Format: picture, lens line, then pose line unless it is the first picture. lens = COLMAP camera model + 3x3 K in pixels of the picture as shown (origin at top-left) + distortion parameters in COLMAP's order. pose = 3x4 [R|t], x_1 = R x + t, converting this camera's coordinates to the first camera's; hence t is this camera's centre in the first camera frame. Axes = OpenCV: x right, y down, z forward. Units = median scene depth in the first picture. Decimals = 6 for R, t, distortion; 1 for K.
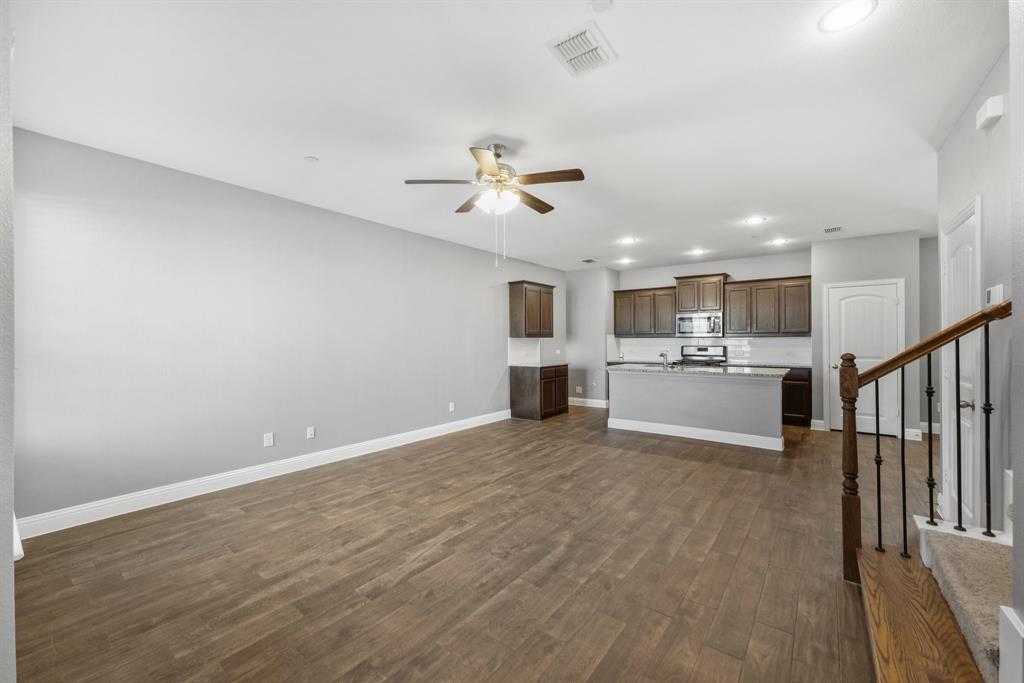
lens RADIAL K [[408.9, 0, 512.0], [0, 408.9, 341.5], [0, 0, 1]] dist [0.000887, -0.000023]
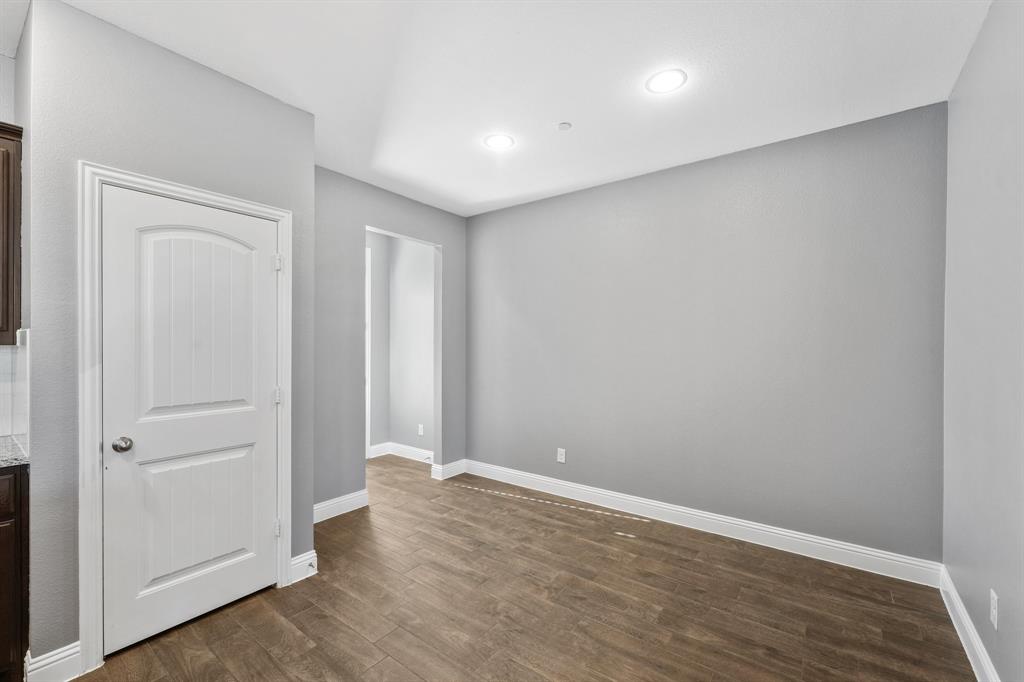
lens RADIAL K [[427.6, 0, 513.1], [0, 427.6, 343.5], [0, 0, 1]] dist [0.000884, 0.000175]
pose [[-0.009957, 0.004293, 0.999941, 0.580114], [-0.002826, 0.999987, -0.004322, -0.017195], [-0.999946, -0.002869, -0.009945, 0.886190]]
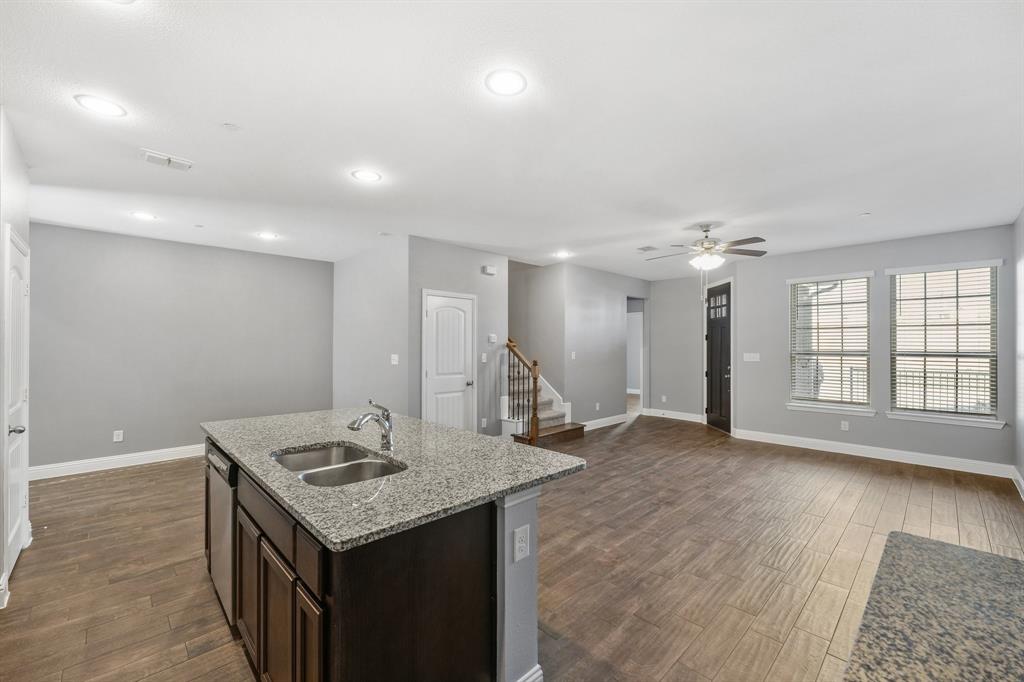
lens RADIAL K [[419.3, 0, 510.4], [0, 419.3, 343.2], [0, 0, 1]] dist [-0.002027, -0.000270]
pose [[-0.988889, 0.003651, 0.148612, 0.282814], [0.002887, 0.999982, -0.005353, -0.027866], [-0.148629, -0.004865, -0.988881, 1.674259]]
